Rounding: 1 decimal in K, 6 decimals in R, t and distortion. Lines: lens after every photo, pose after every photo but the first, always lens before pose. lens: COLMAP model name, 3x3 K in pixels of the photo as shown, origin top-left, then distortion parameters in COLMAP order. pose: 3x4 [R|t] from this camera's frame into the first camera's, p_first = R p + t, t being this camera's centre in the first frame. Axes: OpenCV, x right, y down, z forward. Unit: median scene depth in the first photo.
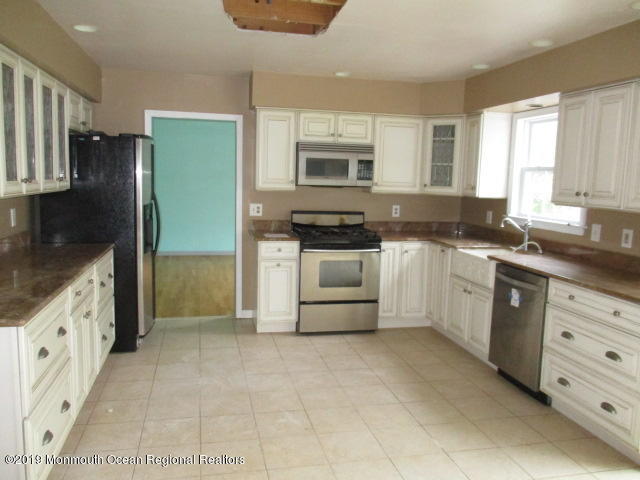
lens RADIAL K [[520.4, 0, 320.0], [0, 520.4, 240.0], [0, 0, 1]] dist [-0.006131, -0.002411]
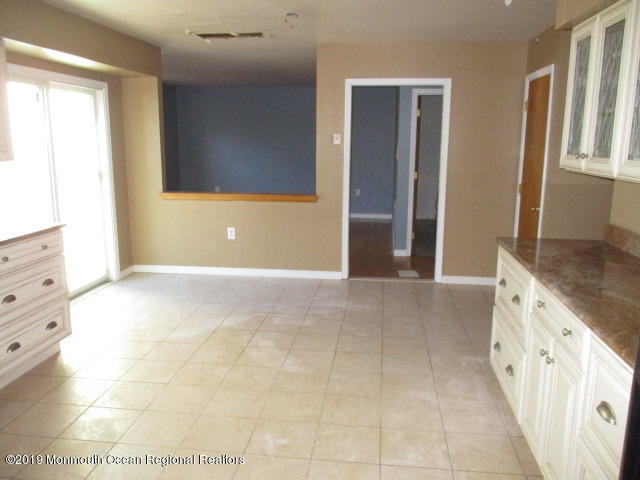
lens RADIAL K [[520.4, 0, 320.0], [0, 520.4, 240.0], [0, 0, 1]] dist [-0.006131, -0.002411]
pose [[-0.938866, -0.093564, 0.331326, -0.390795], [0.016520, 0.949013, 0.314804, -0.223673], [-0.343887, 0.301032, -0.889450, 1.703738]]
